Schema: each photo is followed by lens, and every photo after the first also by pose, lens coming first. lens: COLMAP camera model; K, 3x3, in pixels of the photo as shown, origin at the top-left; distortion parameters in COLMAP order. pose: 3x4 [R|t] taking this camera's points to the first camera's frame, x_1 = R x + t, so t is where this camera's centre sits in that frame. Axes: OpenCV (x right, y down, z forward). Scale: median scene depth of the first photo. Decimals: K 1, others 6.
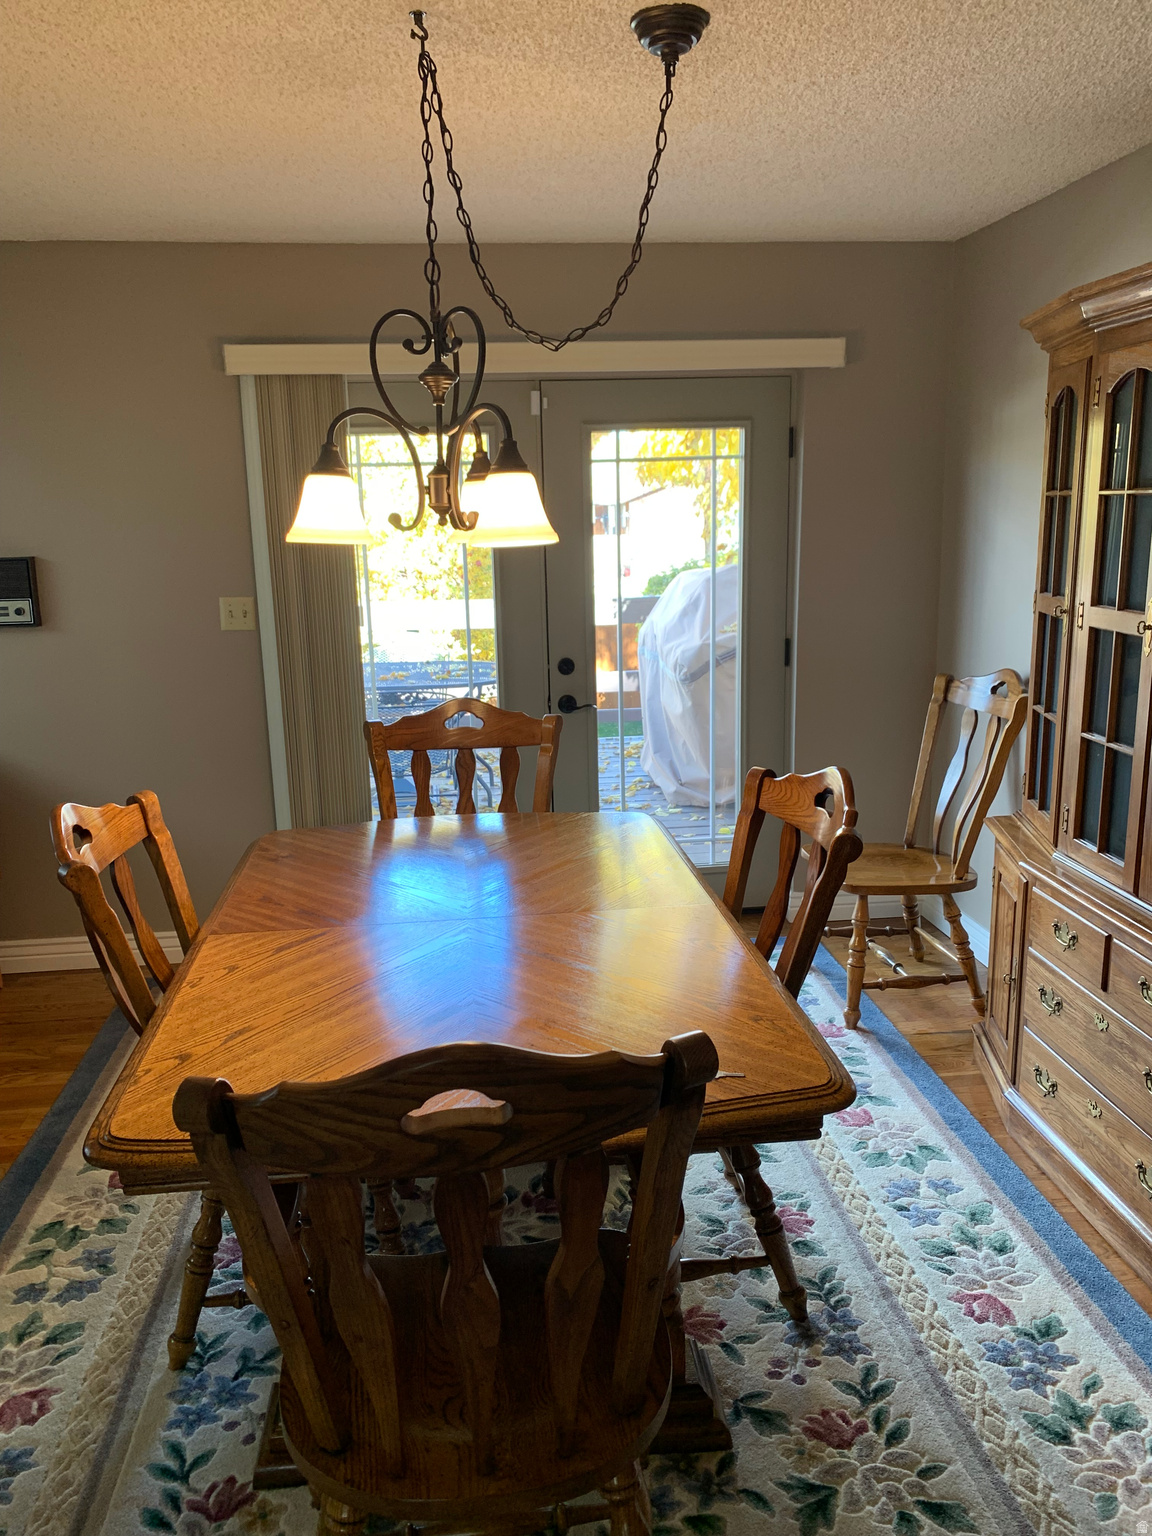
lens RADIAL K [[1180.3, 0, 568.3], [0, 1180.3, 764.1], [0, 0, 1]] dist [0.045762, -0.049361]
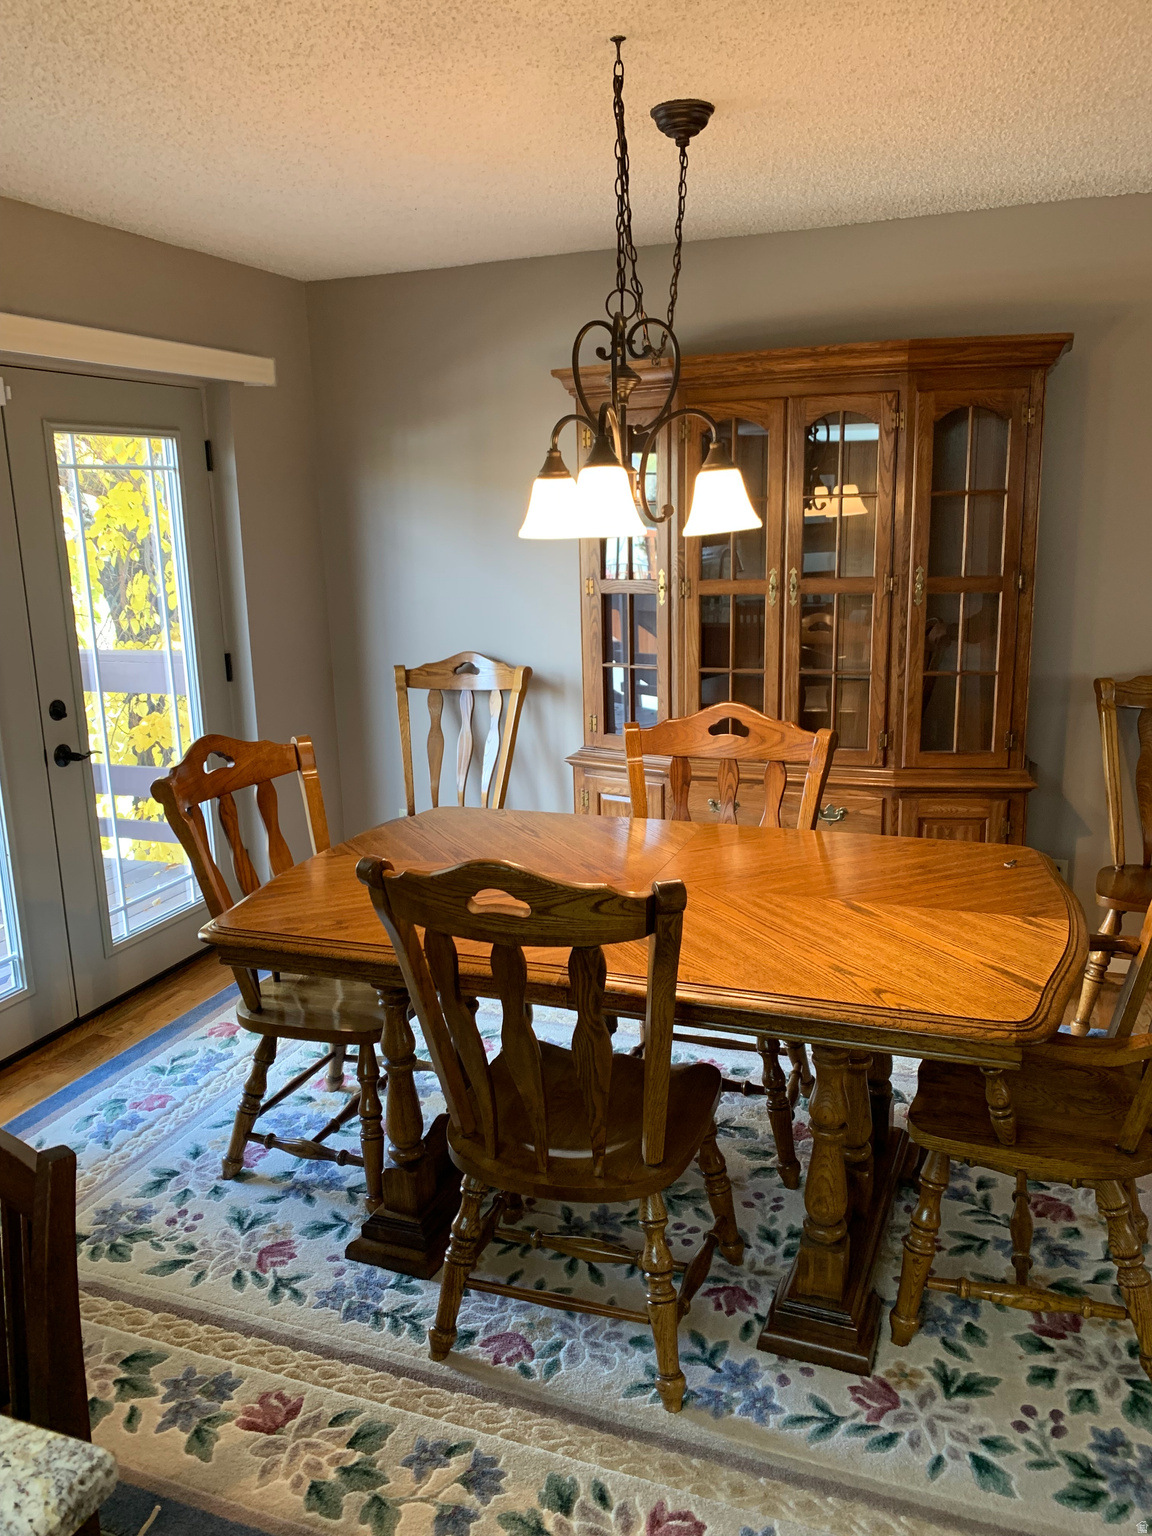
lens RADIAL K [[1180.3, 0, 568.0], [0, 1180.3, 775.3], [0, 0, 1]] dist [0.045762, -0.049361]
pose [[0.456534, -0.186611, 0.869916, -0.948637], [0.205944, 0.973366, 0.100723, -0.080646], [-0.865543, 0.133171, 0.482806, 0.480340]]
